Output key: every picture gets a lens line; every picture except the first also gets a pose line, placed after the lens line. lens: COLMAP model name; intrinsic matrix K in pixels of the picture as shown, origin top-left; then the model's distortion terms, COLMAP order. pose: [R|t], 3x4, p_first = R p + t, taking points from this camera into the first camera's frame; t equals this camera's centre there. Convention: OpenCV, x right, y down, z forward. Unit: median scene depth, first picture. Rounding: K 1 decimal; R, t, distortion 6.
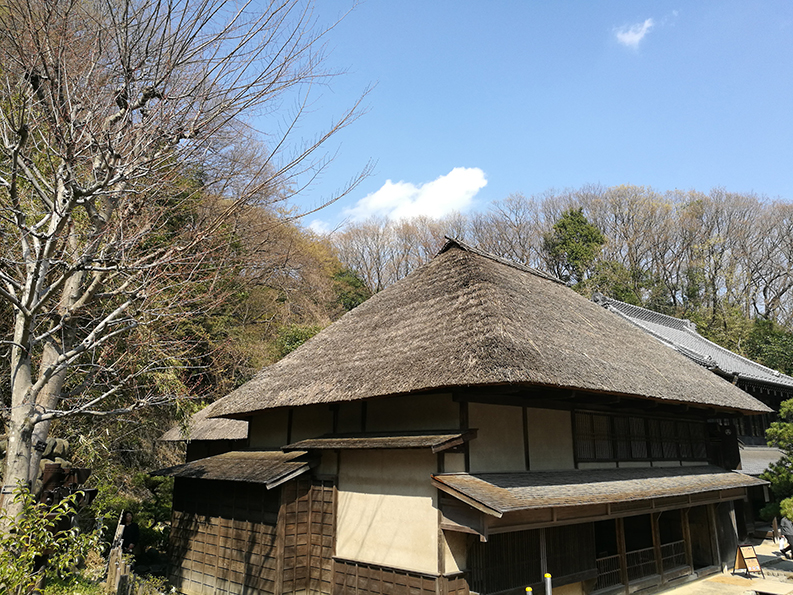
lens RADIAL K [[621.5, 0, 396.6], [0, 621.5, 296.0], [0, 0, 1]] dist [-0.008966, 0.007159]
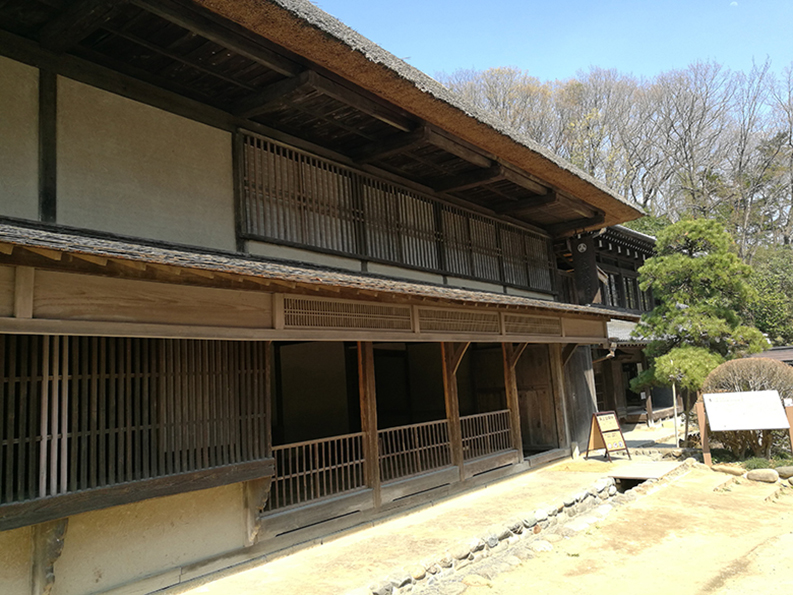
lens RADIAL K [[621.5, 0, 396.2], [0, 621.5, 296.2], [0, 0, 1]] dist [-0.008966, 0.007159]
pose [[0.987145, -0.047840, 0.152497, 0.253617], [0.031715, 0.993810, 0.106470, 0.203138], [-0.156647, -0.100265, 0.982552, 0.406621]]
